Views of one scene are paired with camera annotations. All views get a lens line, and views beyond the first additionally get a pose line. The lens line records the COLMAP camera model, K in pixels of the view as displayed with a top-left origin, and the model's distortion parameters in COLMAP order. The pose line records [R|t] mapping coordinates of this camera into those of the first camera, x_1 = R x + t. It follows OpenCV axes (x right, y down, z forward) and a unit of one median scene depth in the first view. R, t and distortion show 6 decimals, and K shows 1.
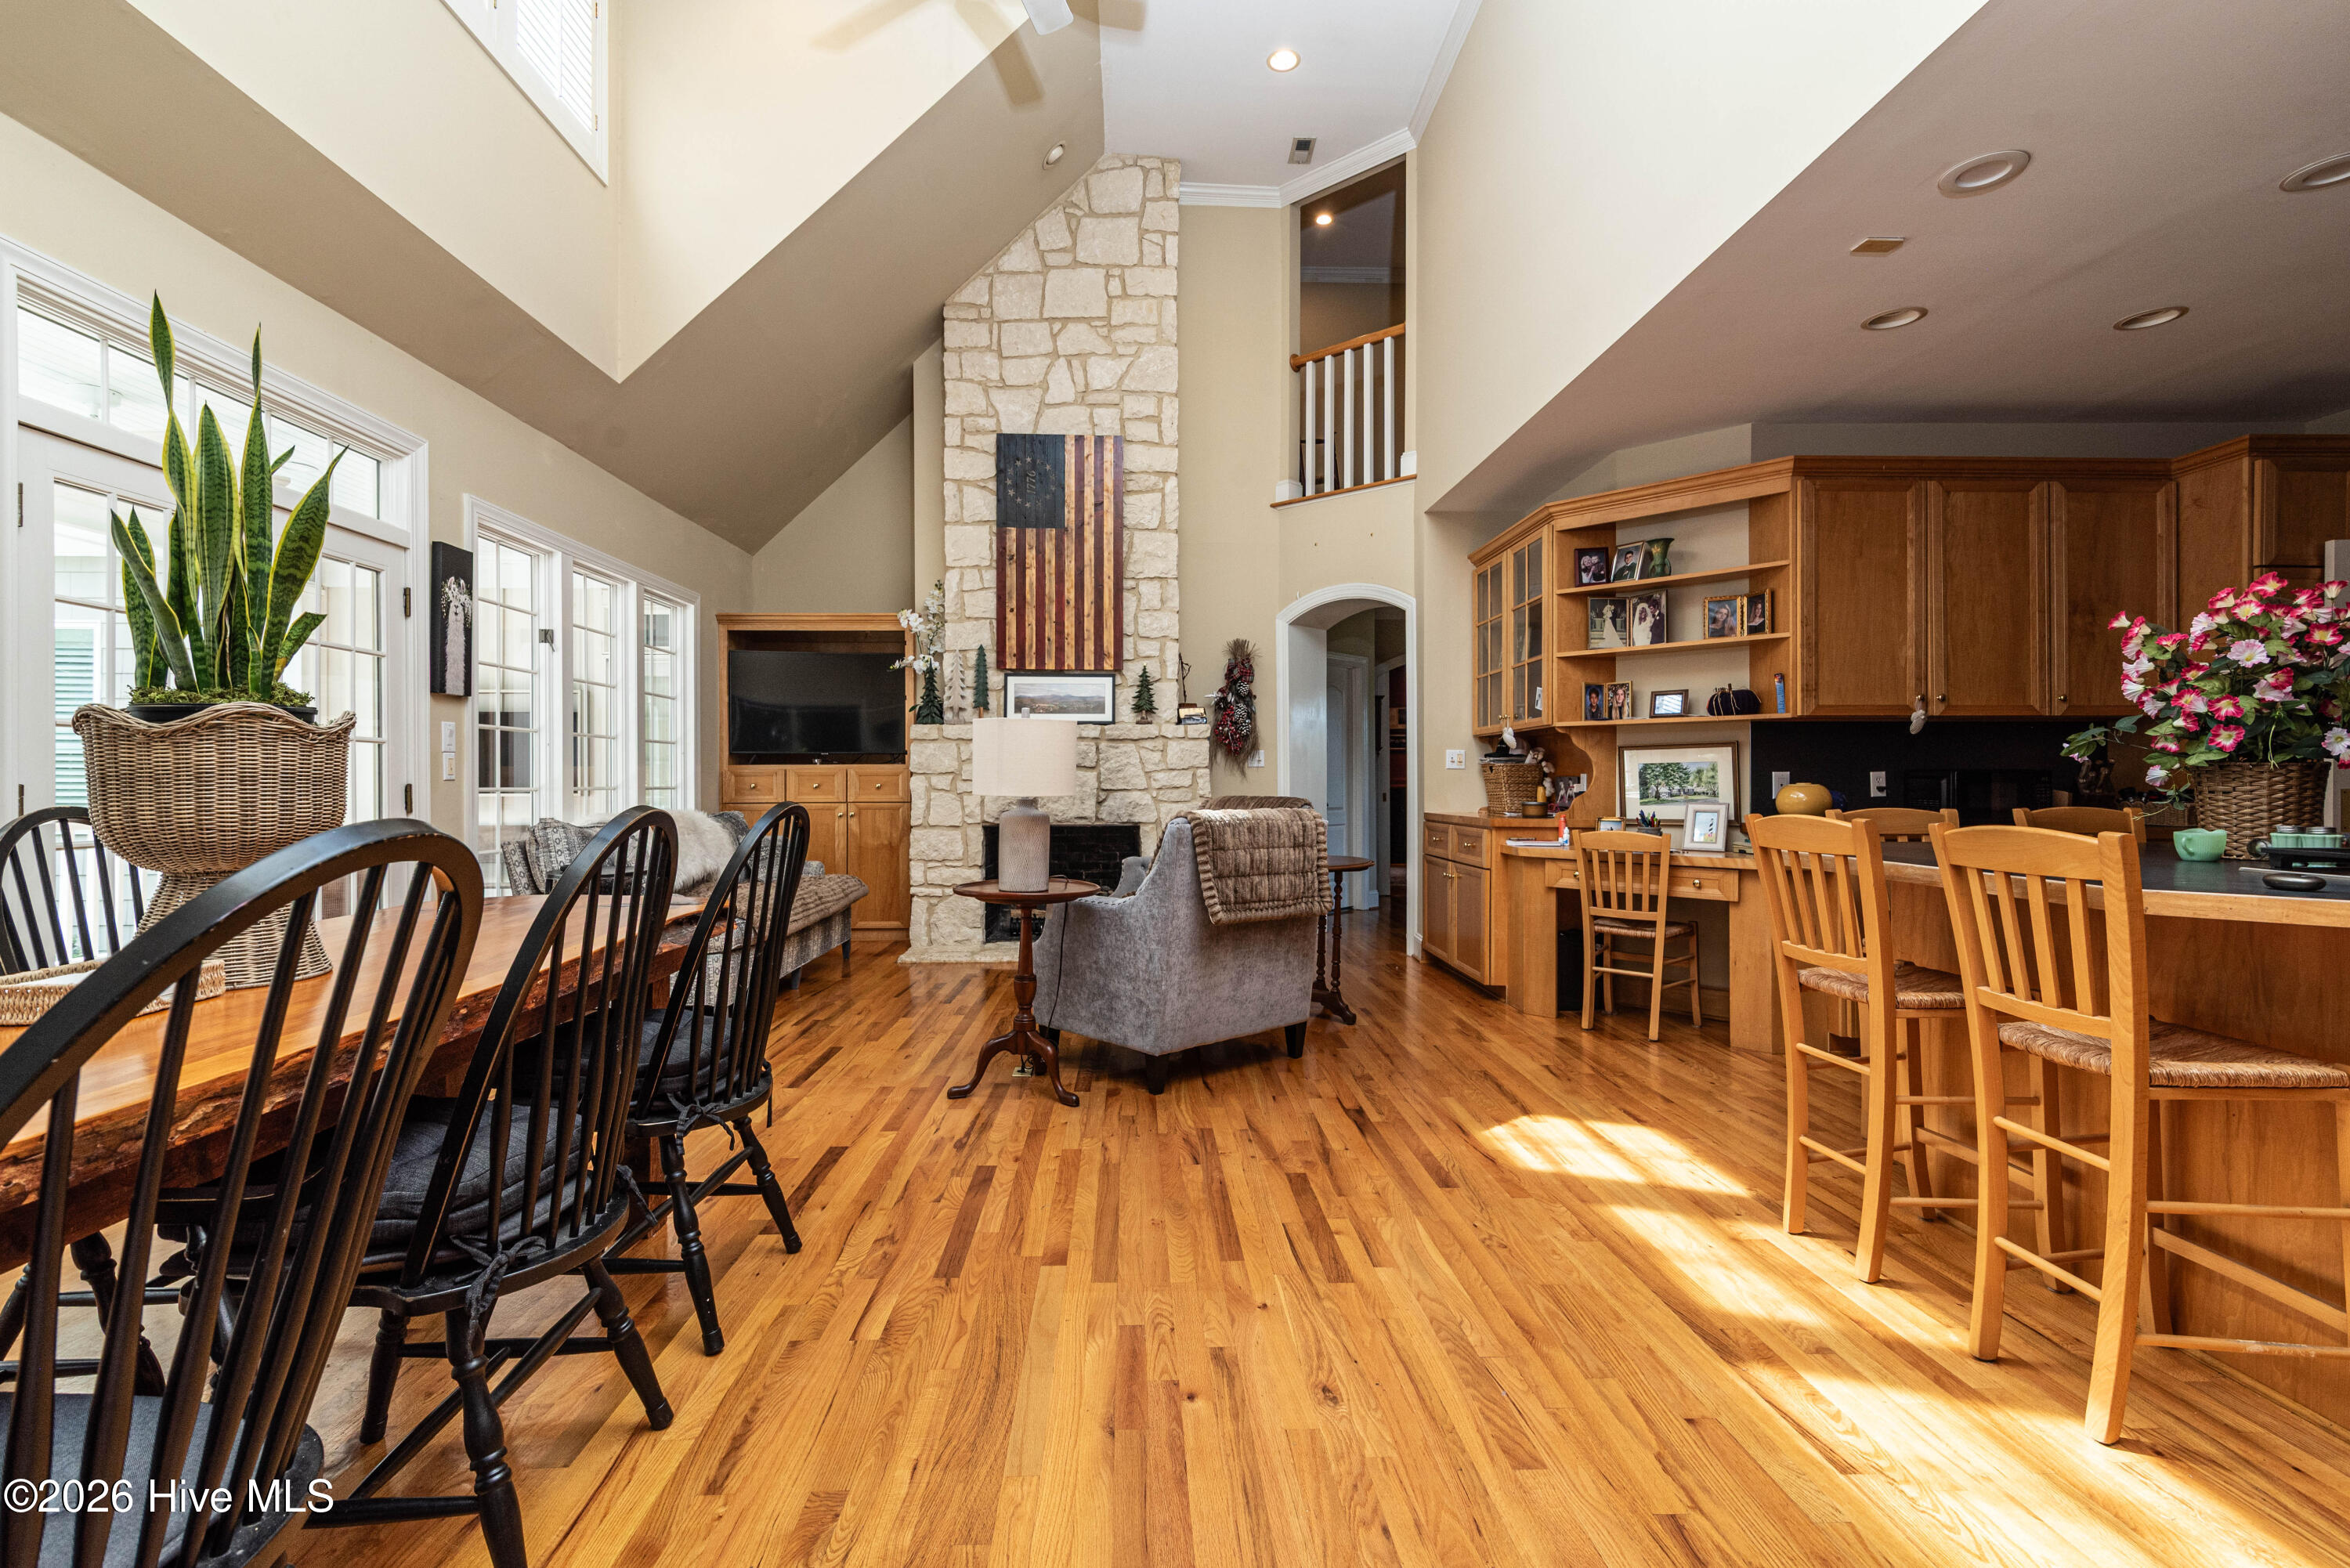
lens RADIAL K [[1081.7, 0, 1165.3], [0, 1081.7, 774.3], [0, 0, 1]] dist [0.021976, -0.002590]
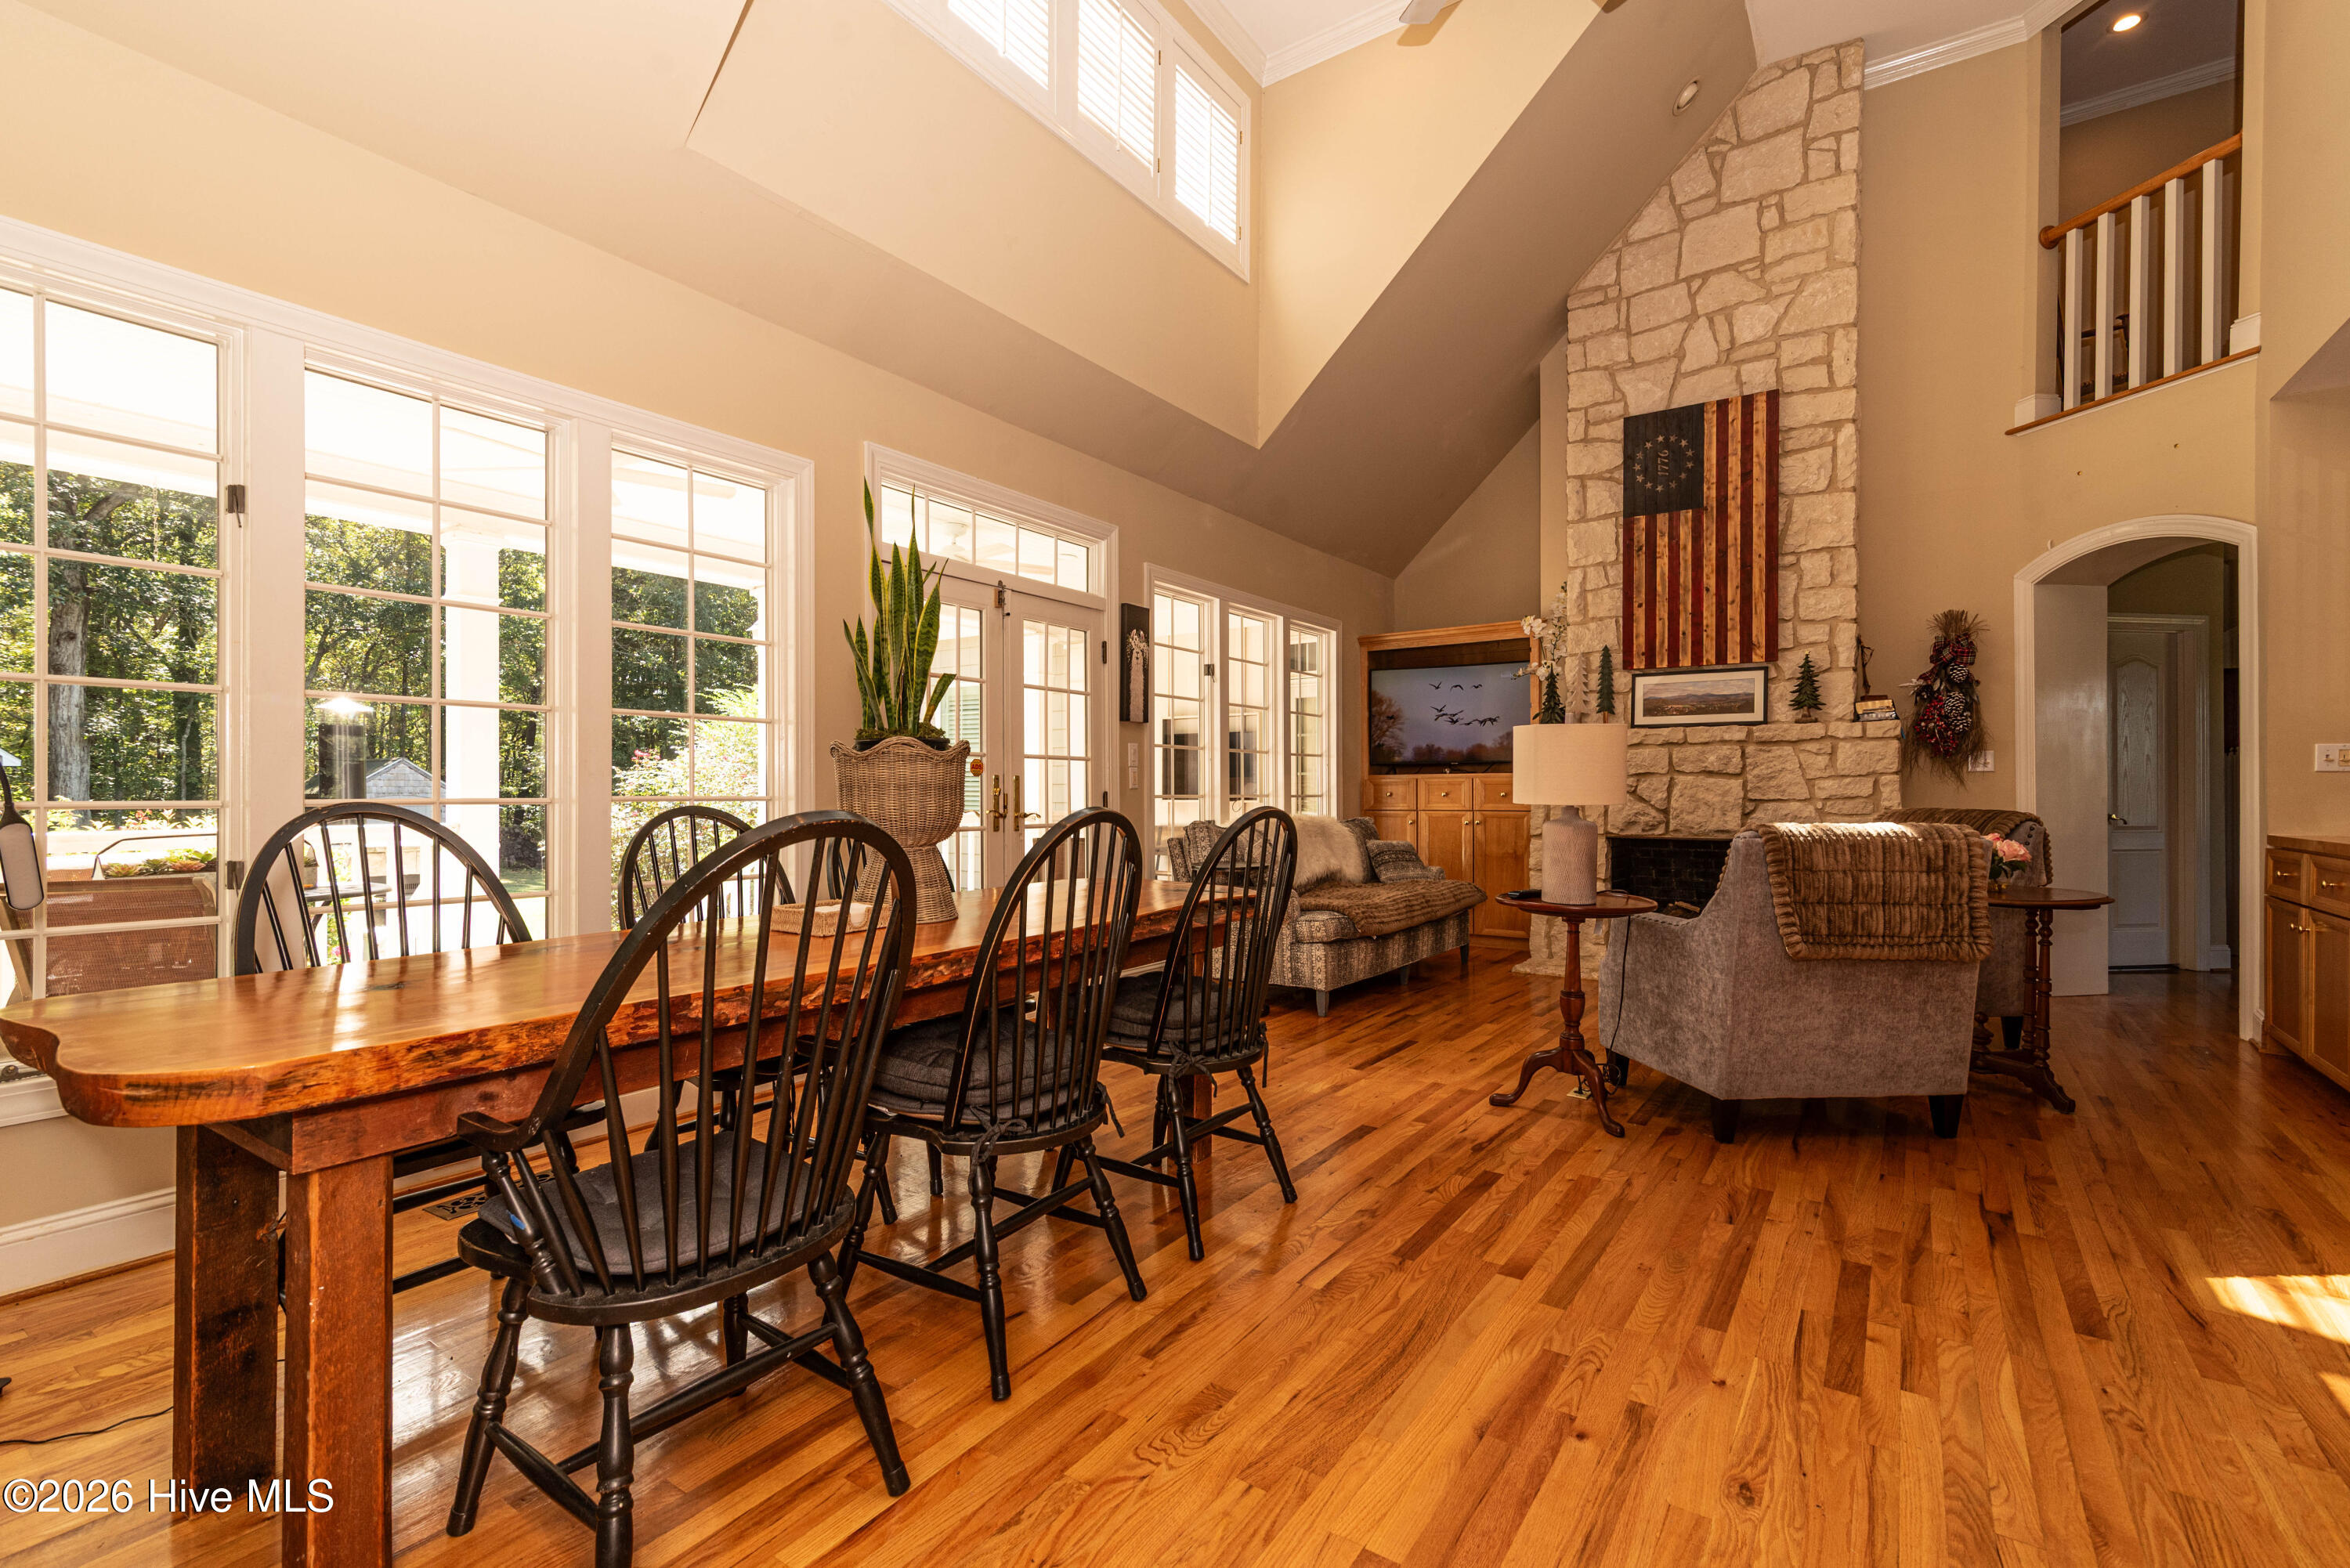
lens RADIAL K [[1081.7, 0, 1153.7], [0, 1081.7, 791.9], [0, 0, 1]] dist [0.021976, -0.002590]
pose [[0.790609, 0.001183, -0.612320, 0.100544], [0.003337, 0.999975, 0.006241, 0.000798], [0.612312, -0.006978, 0.790586, 0.007202]]
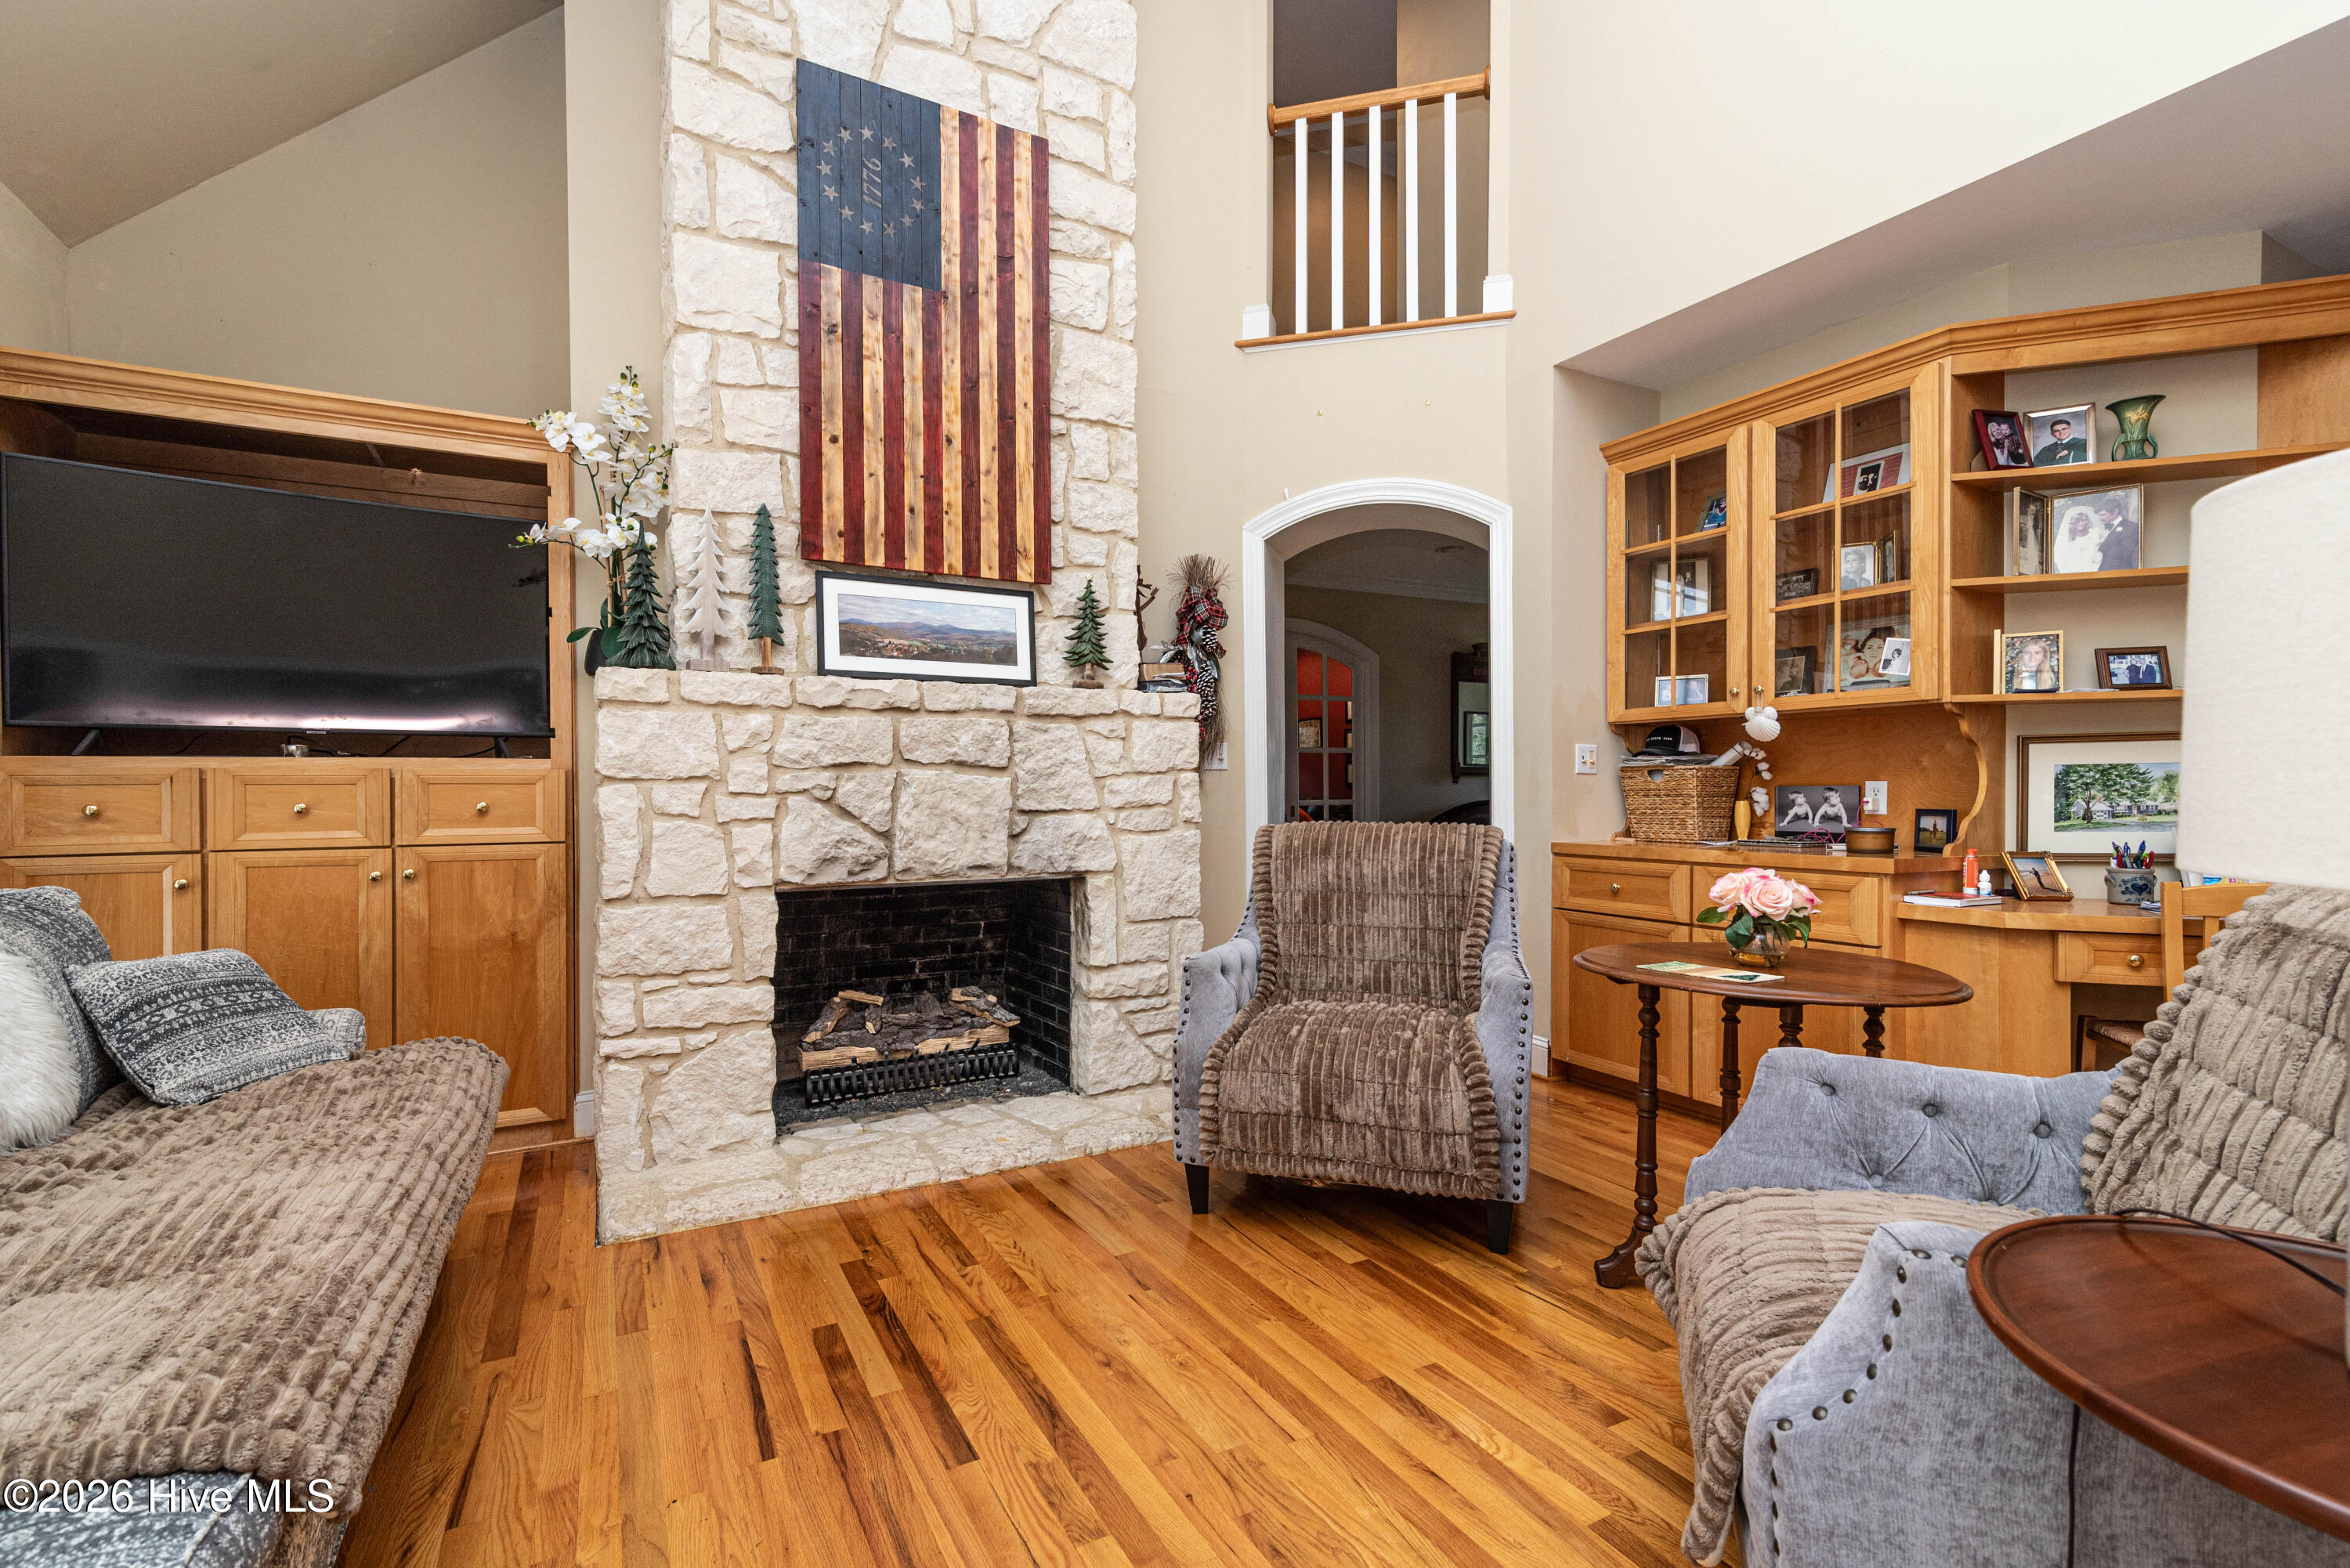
lens RADIAL K [[1081.7, 0, 1174.6], [0, 1081.7, 788.1], [0, 0, 1]] dist [0.021976, -0.002590]
pose [[0.889431, -0.000672, 0.457068, -0.229741], [-0.000346, 0.999998, 0.002142, 0.002017], [-0.457068, -0.002064, 0.889429, 0.506576]]
